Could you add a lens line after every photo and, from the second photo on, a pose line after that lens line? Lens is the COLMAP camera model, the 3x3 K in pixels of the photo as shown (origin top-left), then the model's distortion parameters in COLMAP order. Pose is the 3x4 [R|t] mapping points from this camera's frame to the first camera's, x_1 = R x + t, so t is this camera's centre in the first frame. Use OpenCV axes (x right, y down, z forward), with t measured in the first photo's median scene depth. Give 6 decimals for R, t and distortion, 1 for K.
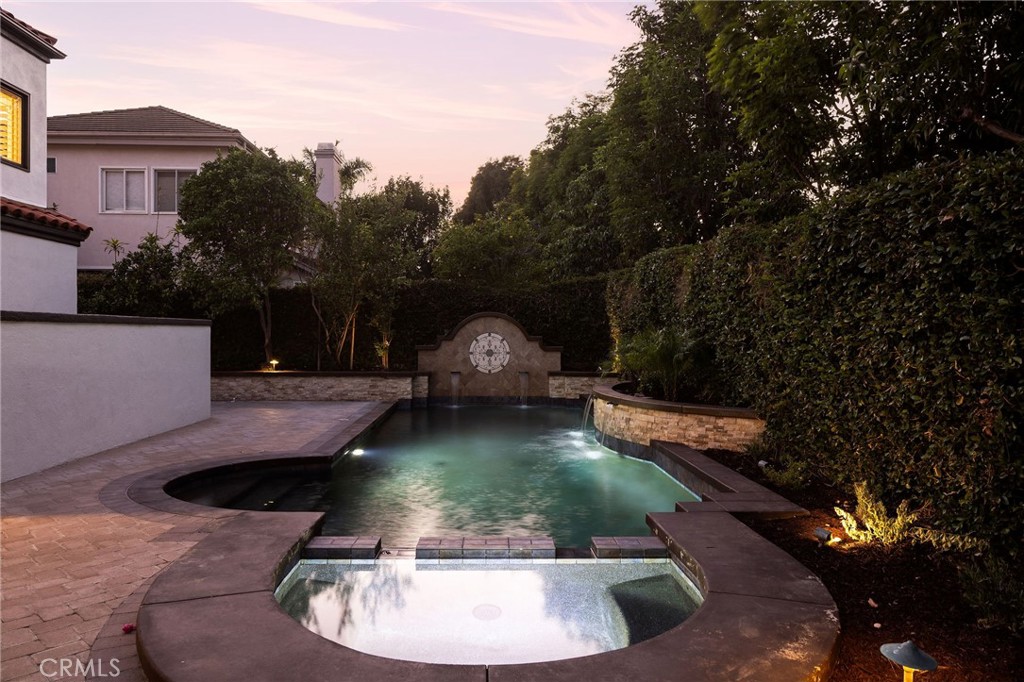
lens RADIAL K [[1423.8, 0, 512.0], [0, 1423.8, 341.0], [0, 0, 1]] dist [-0.193310, 0.003442]
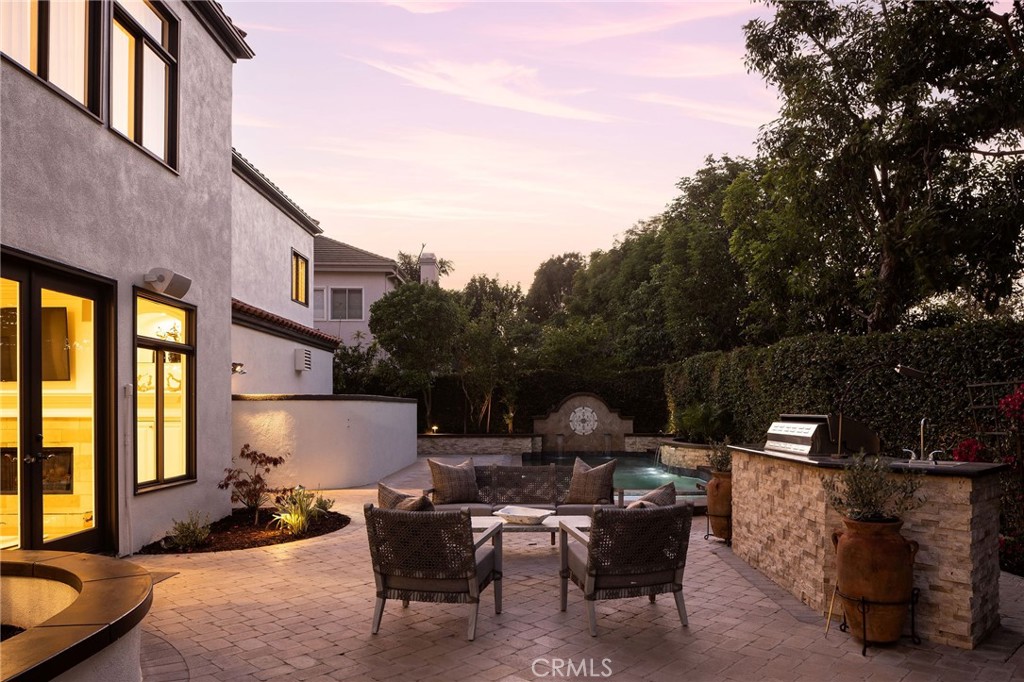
lens RADIAL K [[1423.8, 0, 512.0], [0, 1423.8, 341.0], [0, 0, 1]] dist [-0.193310, 0.003442]
pose [[0.999546, -0.006028, -0.029529, -0.045735], [0.004465, 0.998601, -0.052694, 0.003224], [0.029805, 0.052538, 0.998174, -0.447043]]
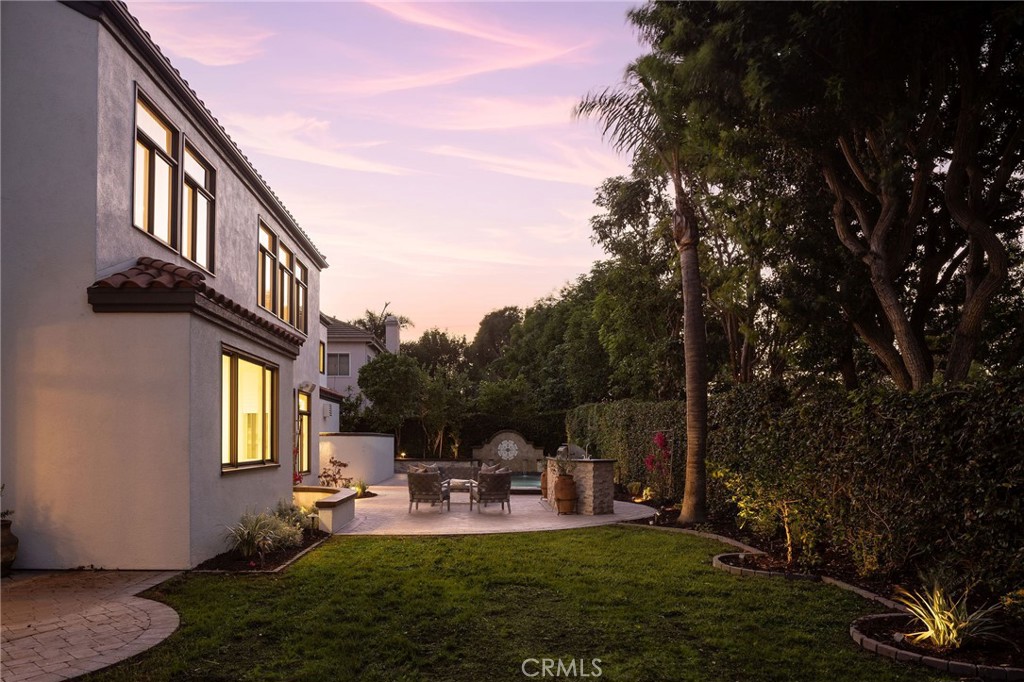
lens RADIAL K [[1423.8, 0, 512.0], [0, 1423.8, 341.0], [0, 0, 1]] dist [-0.193310, 0.003442]
pose [[0.999976, -0.000755, 0.006898, -0.024052], [0.001273, 0.997154, -0.075384, 0.006452], [-0.006821, 0.075391, 0.997131, -1.044462]]
